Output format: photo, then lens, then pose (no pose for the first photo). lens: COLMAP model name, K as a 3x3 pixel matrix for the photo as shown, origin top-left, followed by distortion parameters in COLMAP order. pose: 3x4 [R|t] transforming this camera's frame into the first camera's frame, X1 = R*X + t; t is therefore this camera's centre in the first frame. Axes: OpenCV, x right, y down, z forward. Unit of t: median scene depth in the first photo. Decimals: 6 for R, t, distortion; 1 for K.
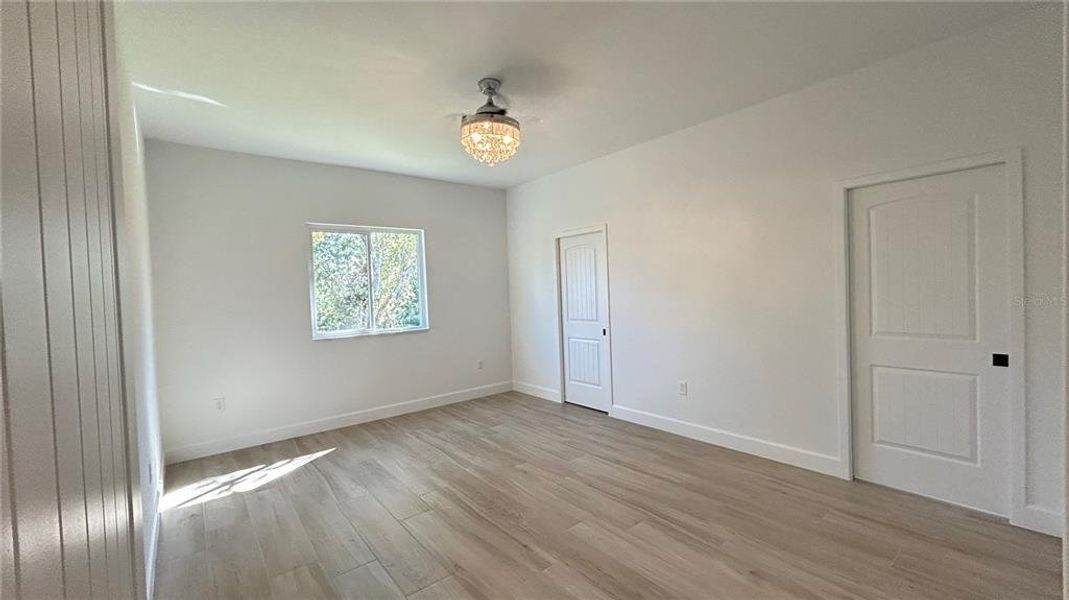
lens RADIAL K [[434.7, 0, 535.2], [0, 434.7, 298.9], [0, 0, 1]] dist [0.000872, 0.000268]
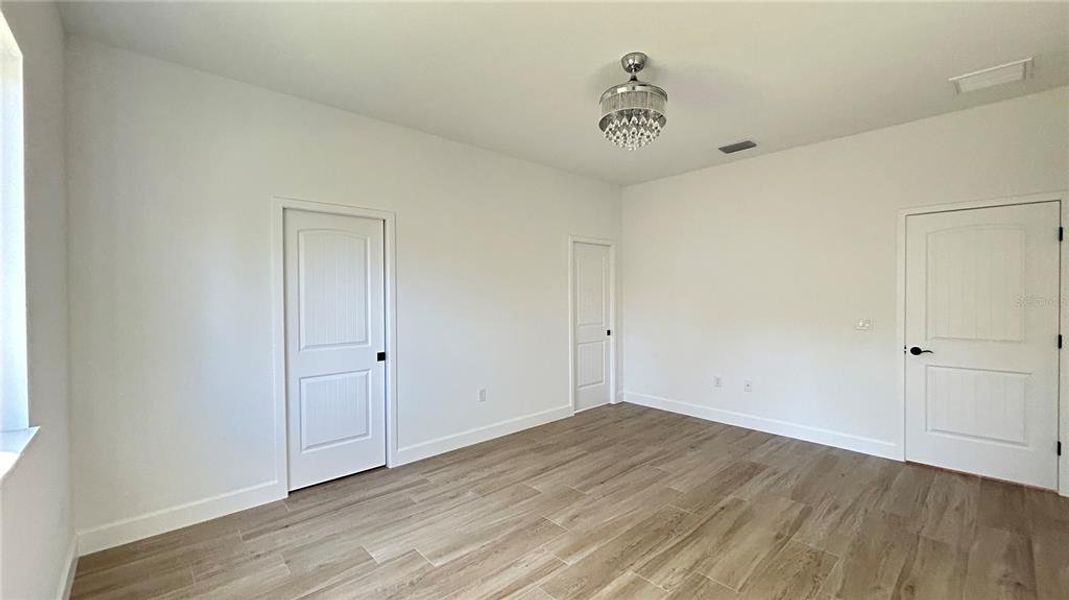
lens RADIAL K [[434.7, 0, 535.2], [0, 434.7, 298.9], [0, 0, 1]] dist [0.000872, 0.000268]
pose [[-0.064366, 0.027672, 0.997543, -0.782421], [0.032326, 0.999149, -0.025631, 0.007758], [-0.997403, 0.030597, -0.065206, 1.032838]]
